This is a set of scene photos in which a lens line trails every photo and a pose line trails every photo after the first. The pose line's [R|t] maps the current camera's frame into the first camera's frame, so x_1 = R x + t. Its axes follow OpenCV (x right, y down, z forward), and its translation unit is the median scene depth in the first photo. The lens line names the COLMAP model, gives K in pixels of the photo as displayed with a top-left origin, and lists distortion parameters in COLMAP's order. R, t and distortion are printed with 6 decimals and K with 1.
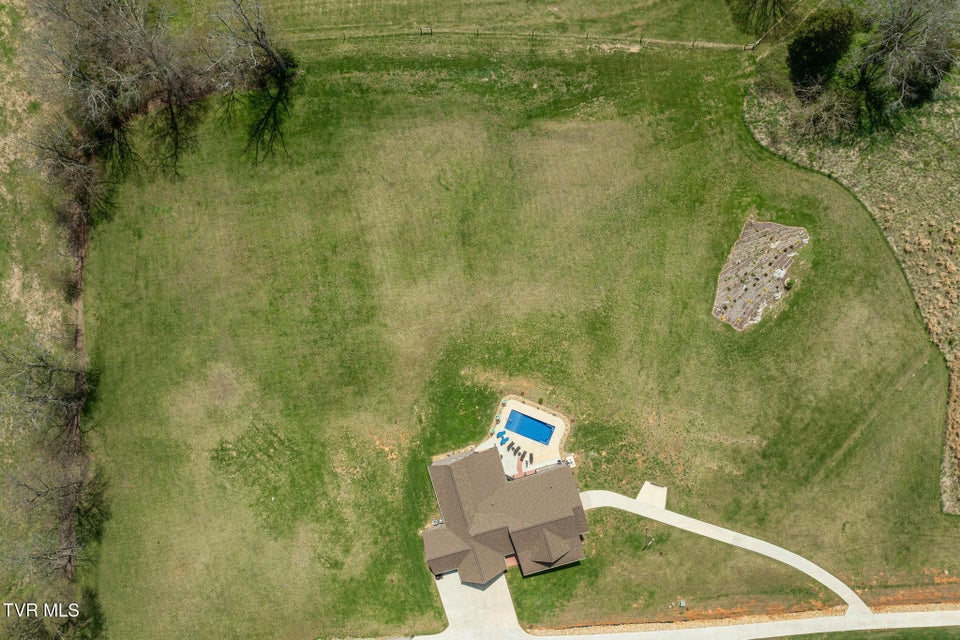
lens RADIAL K [[683.7, 0, 490.7], [0, 683.7, 369.9], [0, 0, 1]] dist [-0.053250, 0.005237]
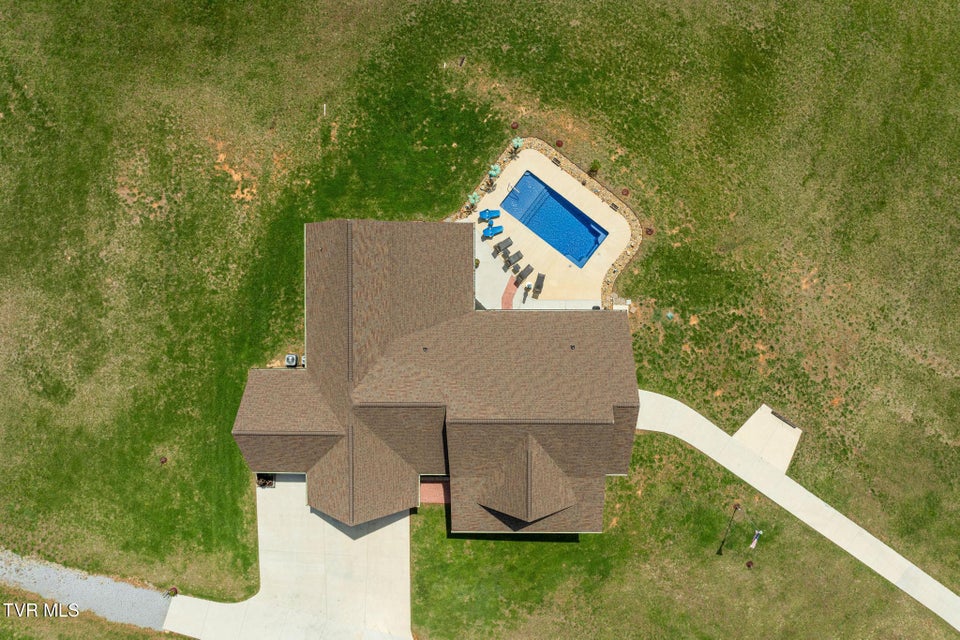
lens RADIAL K [[683.7, 0, 481.1], [0, 683.7, 314.9], [0, 0, 1]] dist [-0.053250, 0.005237]
pose [[0.960975, 0.276415, 0.011052, 0.023096], [-0.276518, 0.960965, 0.009167, 0.154445], [-0.008086, -0.011865, 0.999897, 0.547659]]
